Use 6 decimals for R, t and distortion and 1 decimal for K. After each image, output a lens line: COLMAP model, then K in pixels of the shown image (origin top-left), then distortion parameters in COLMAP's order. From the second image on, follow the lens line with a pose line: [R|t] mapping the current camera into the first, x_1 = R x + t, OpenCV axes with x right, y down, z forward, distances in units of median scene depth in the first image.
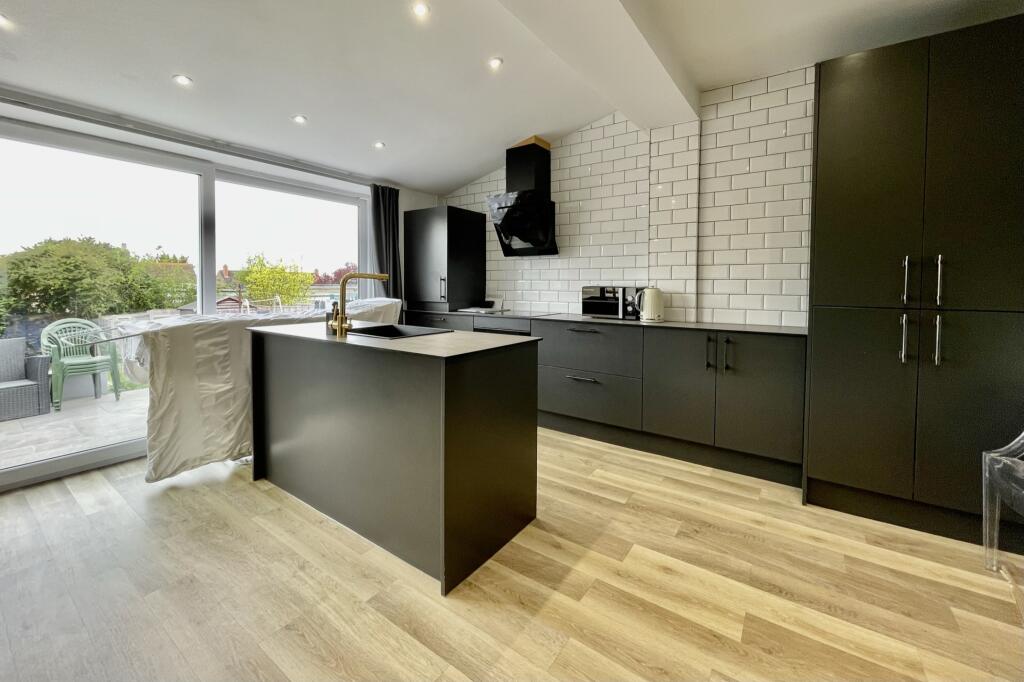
lens RADIAL K [[414.2, 0, 513.4], [0, 414.2, 339.9], [0, 0, 1]] dist [-0.002539, -0.000354]
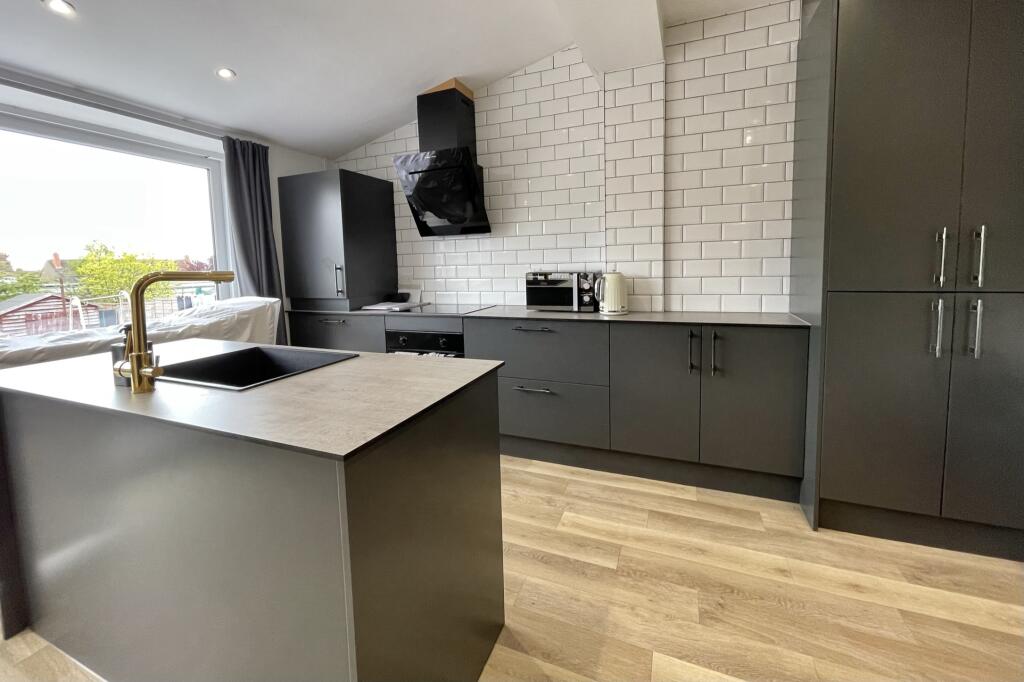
lens RADIAL K [[414.2, 0, 505.5], [0, 414.2, 319.6], [0, 0, 1]] dist [-0.002539, -0.000354]
pose [[0.978555, -0.055631, 0.198331, -0.038144], [0.055565, 0.998438, 0.005903, -0.053616], [-0.198349, 0.005244, 0.980117, 0.267965]]
